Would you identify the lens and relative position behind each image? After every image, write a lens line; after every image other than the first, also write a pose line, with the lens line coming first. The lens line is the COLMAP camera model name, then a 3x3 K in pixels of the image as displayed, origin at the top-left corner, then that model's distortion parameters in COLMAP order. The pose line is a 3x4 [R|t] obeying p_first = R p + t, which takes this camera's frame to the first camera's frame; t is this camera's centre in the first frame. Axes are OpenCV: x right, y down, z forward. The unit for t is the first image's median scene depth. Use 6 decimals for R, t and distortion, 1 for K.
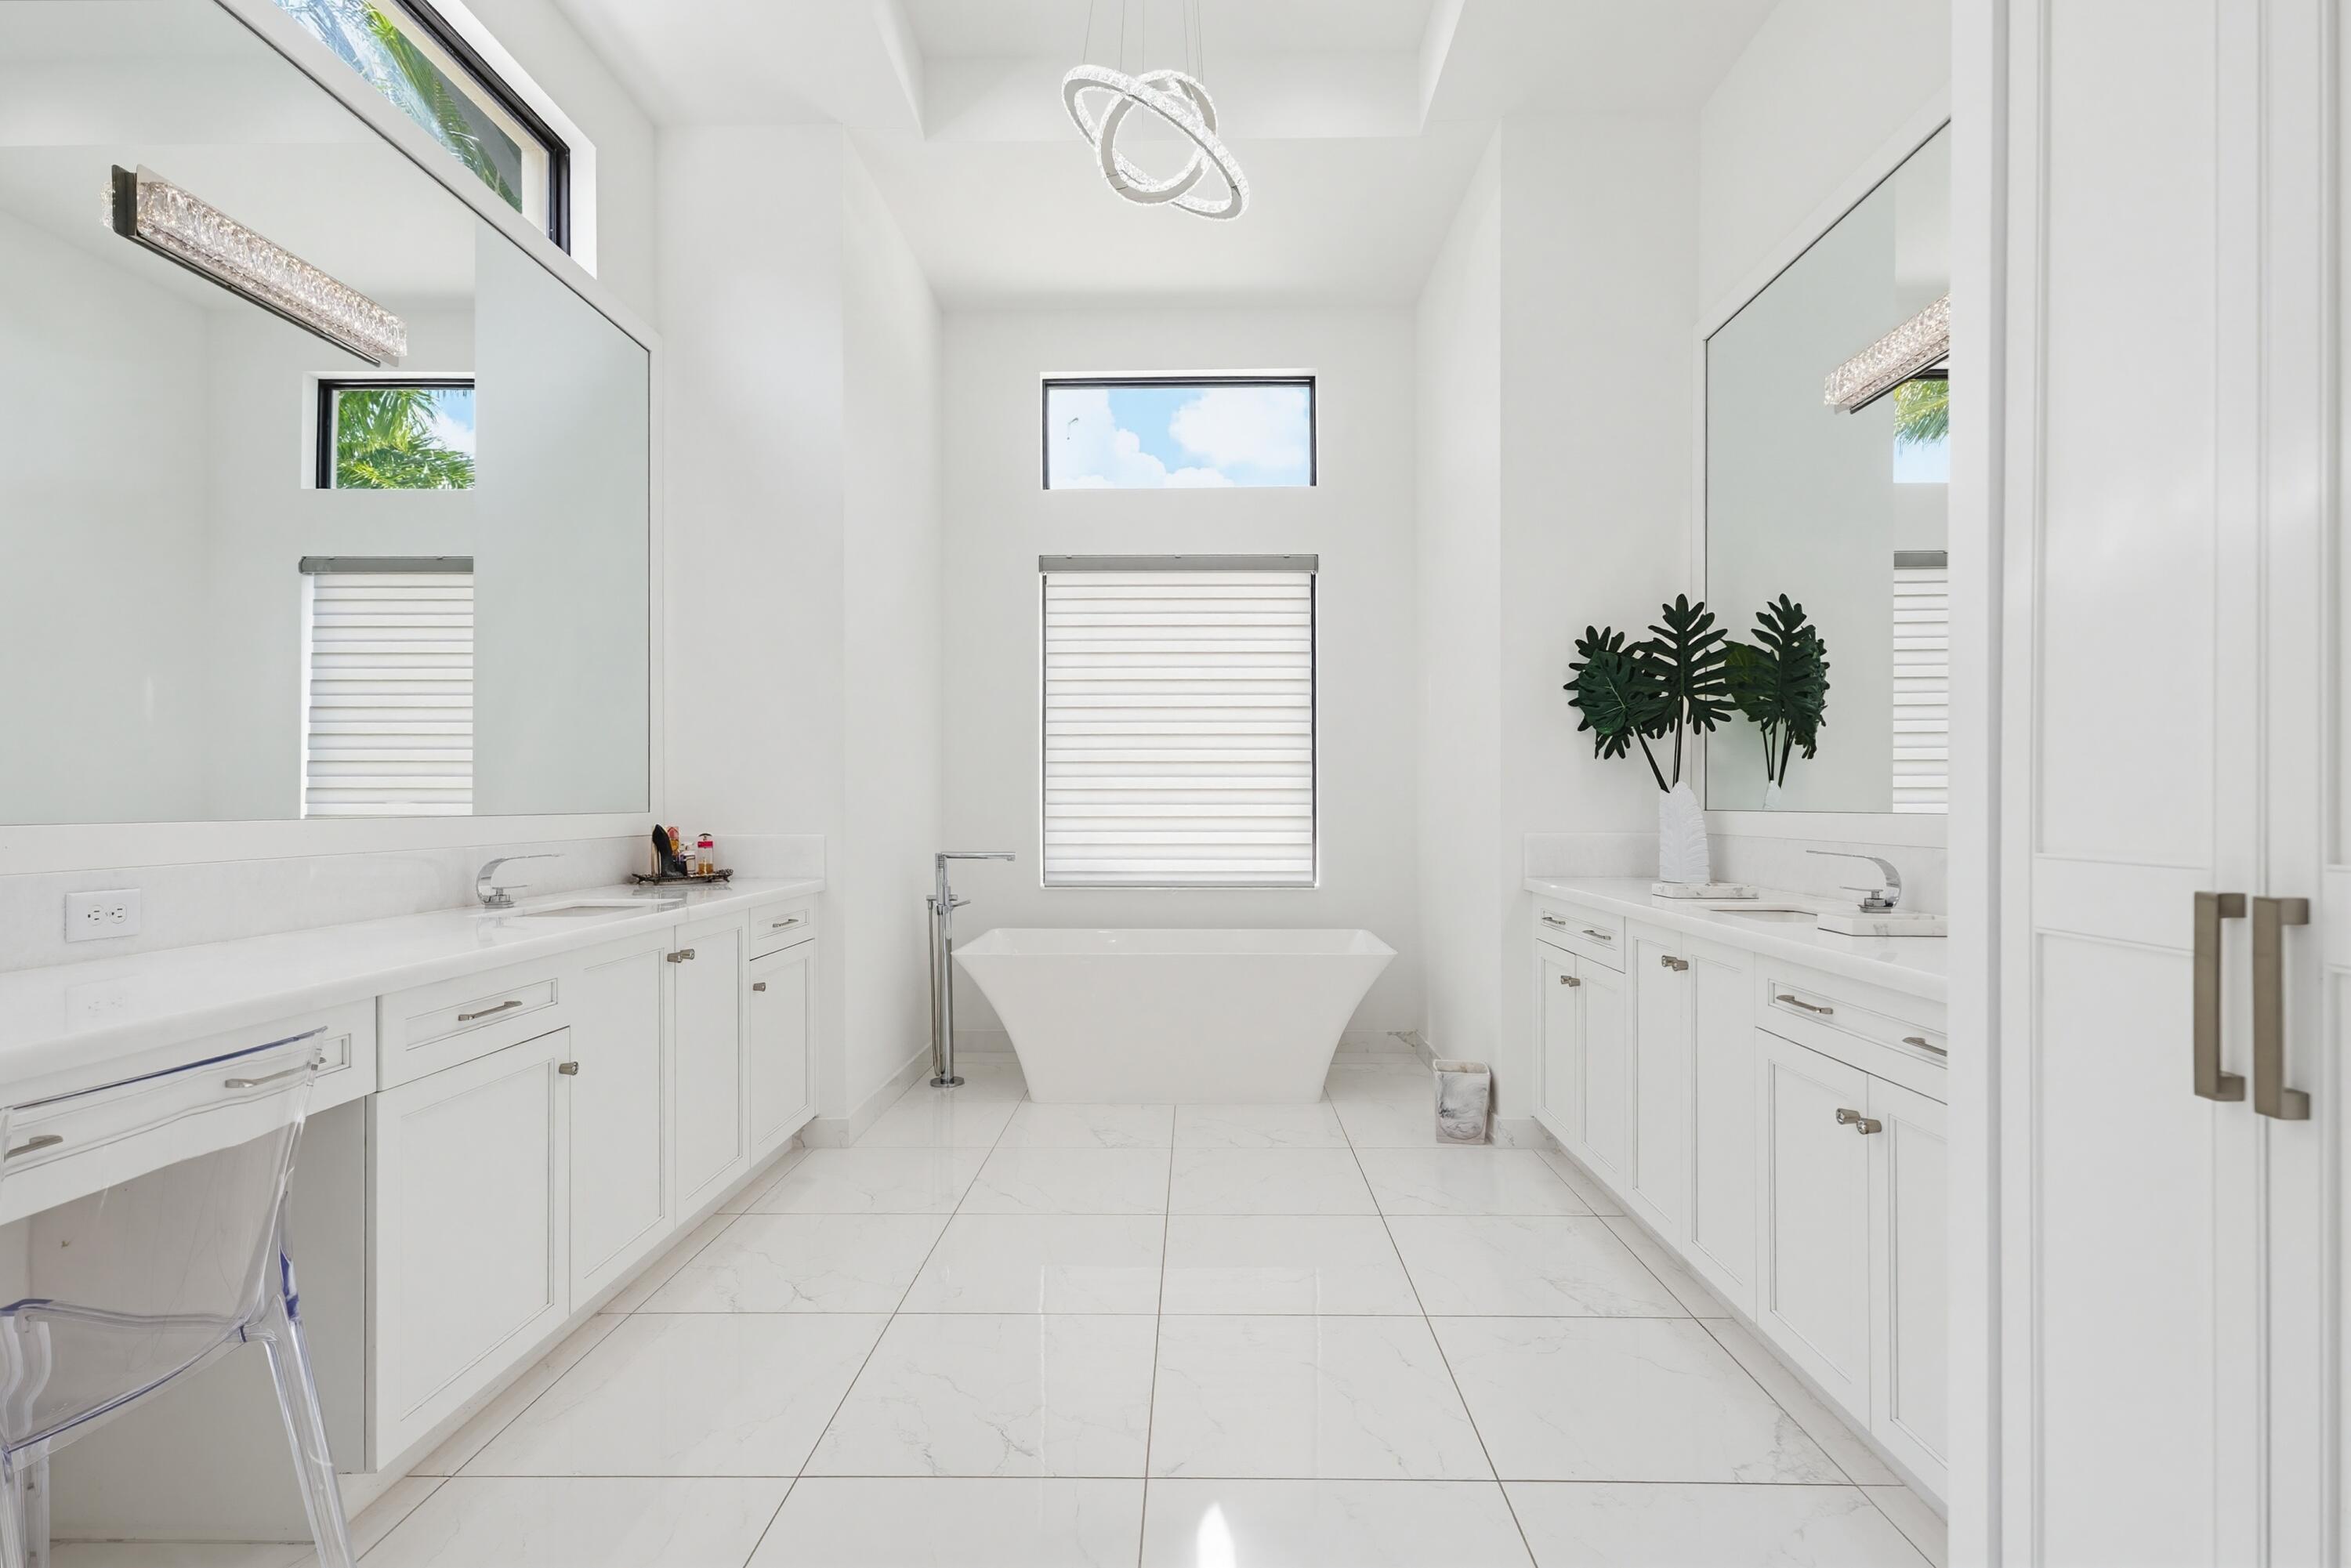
lens RADIAL K [[1076.7, 0, 1175.5], [0, 1076.7, 784.0], [0, 0, 1]] dist [-0.000955, 0.000031]
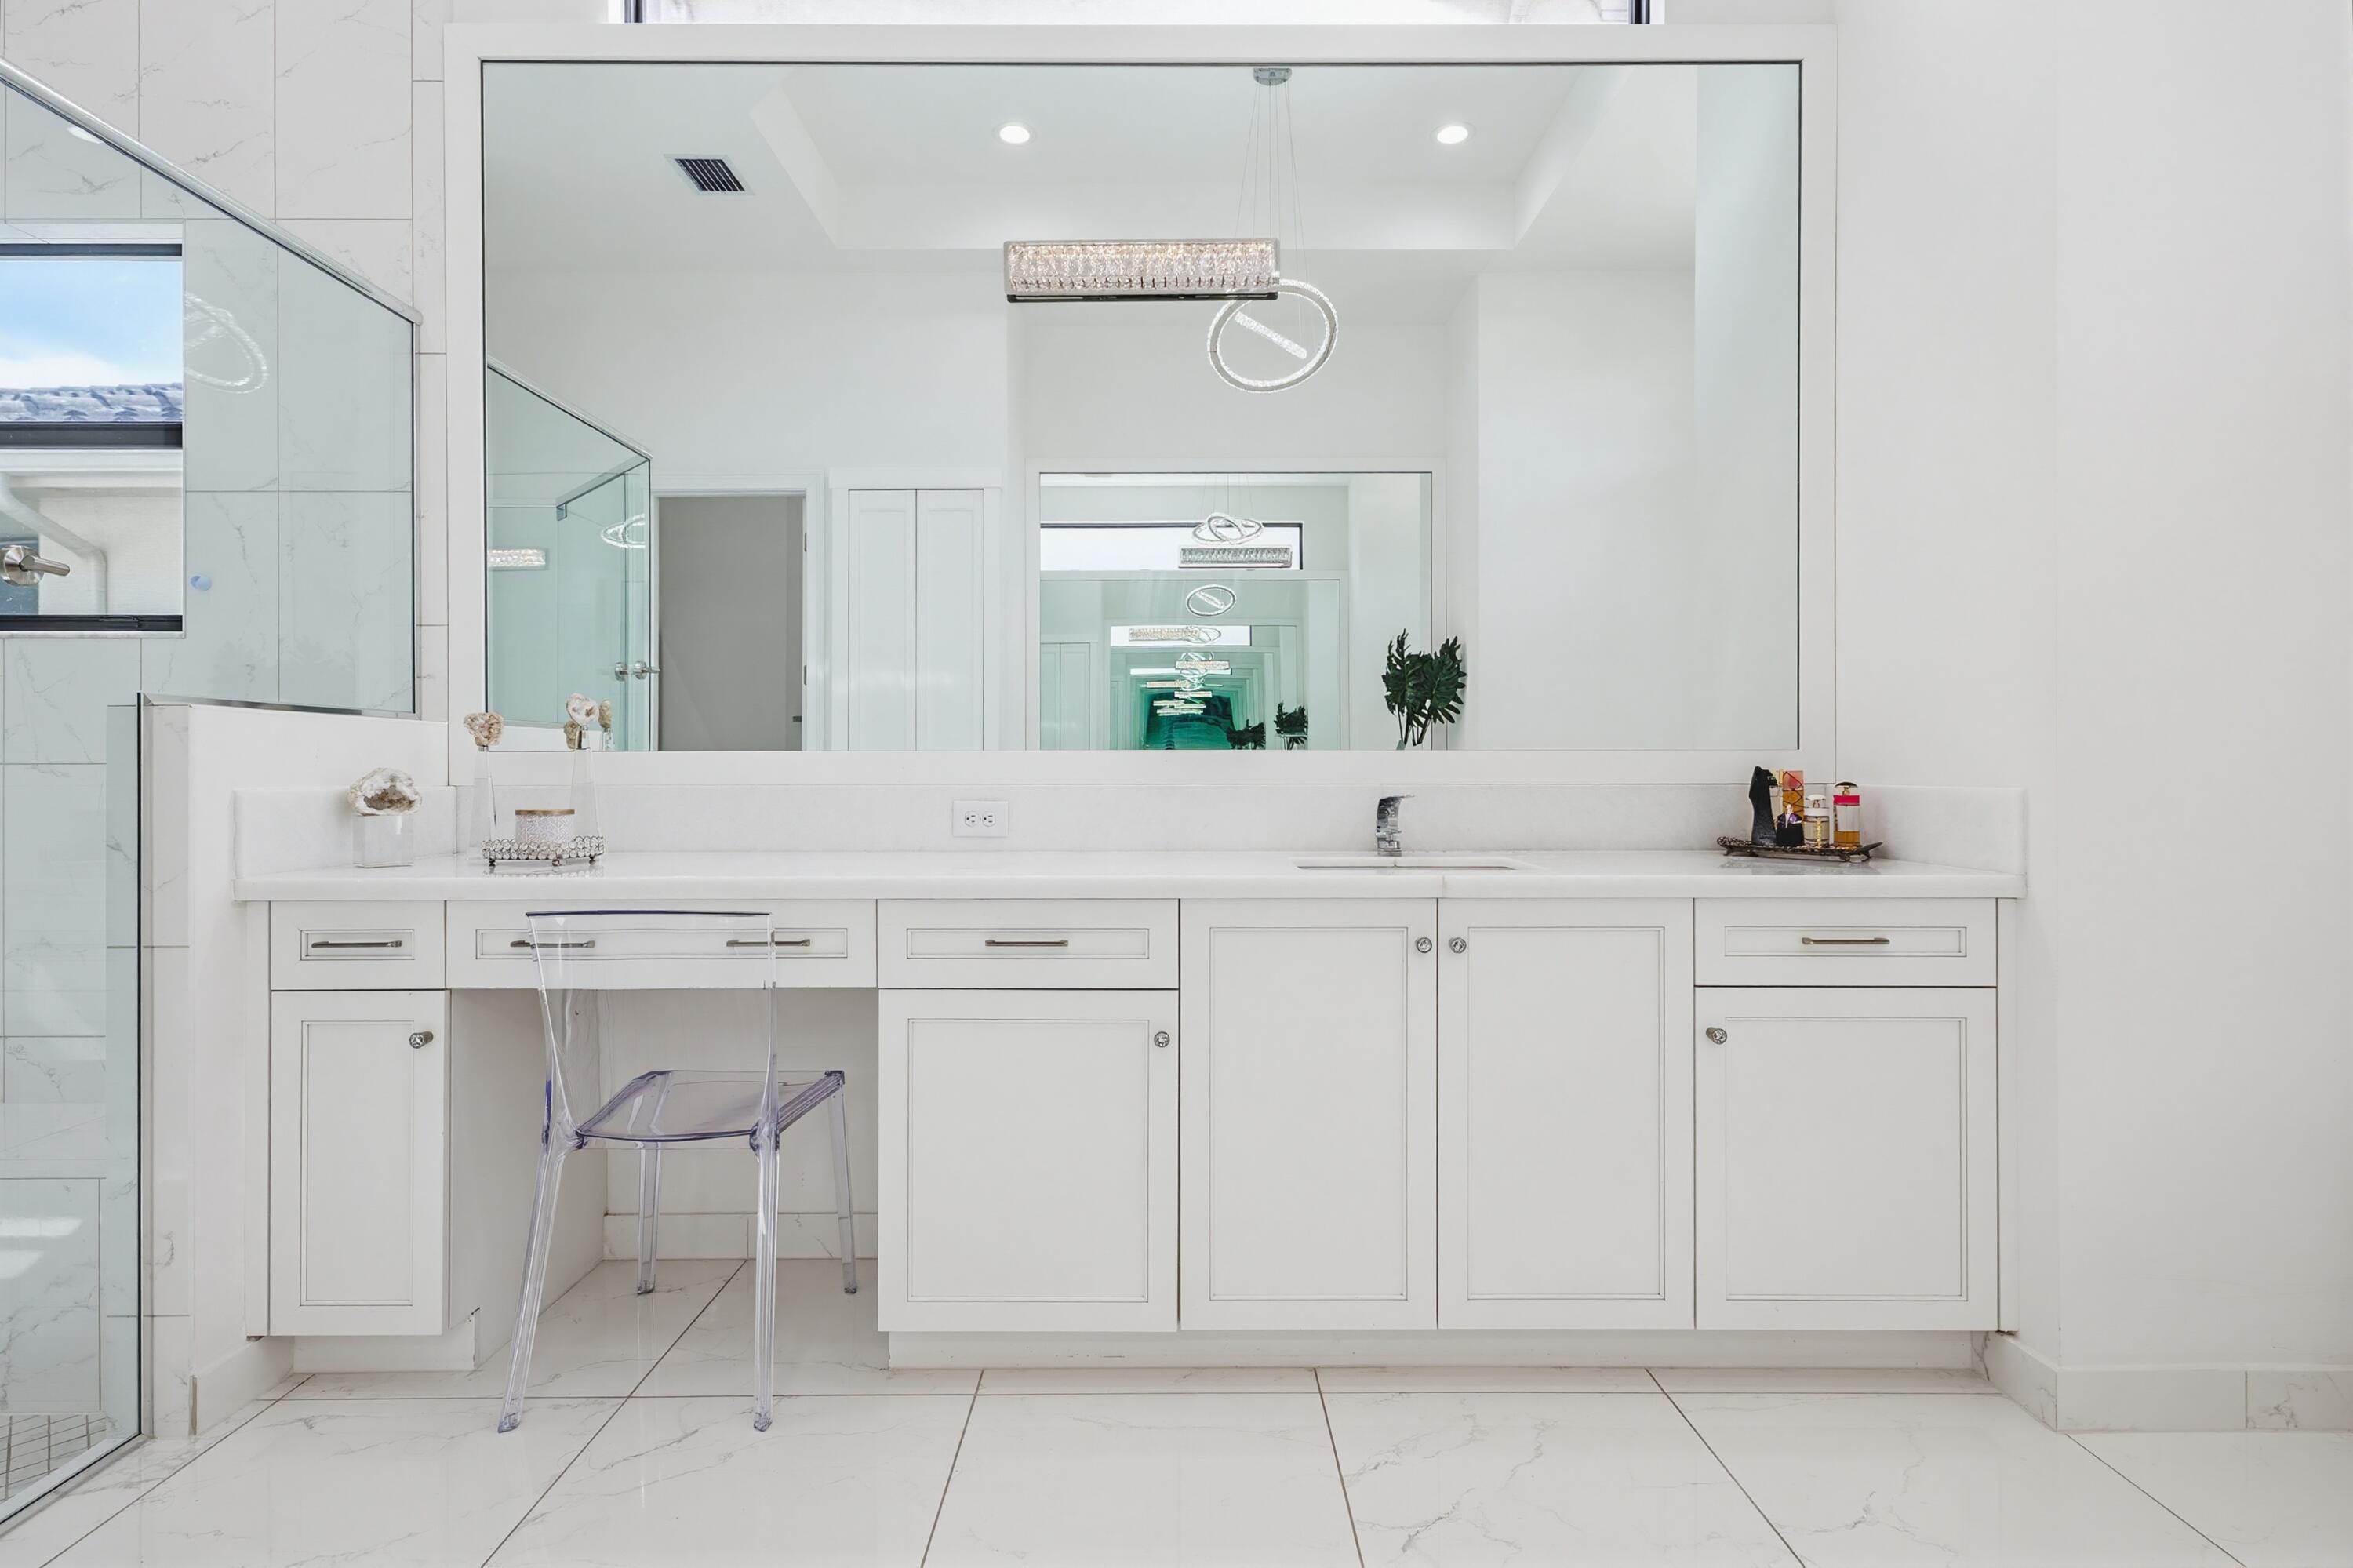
lens RADIAL K [[1107.2, 0, 1187.2], [0, 1107.2, 774.4], [0, 0, 1]] dist [-0.000606, 0.000311]
pose [[0.020571, 0.003914, -0.999781, 0.197762], [0.017795, 0.999832, 0.004280, 0.033308], [0.999630, -0.017879, 0.020498, 0.632281]]
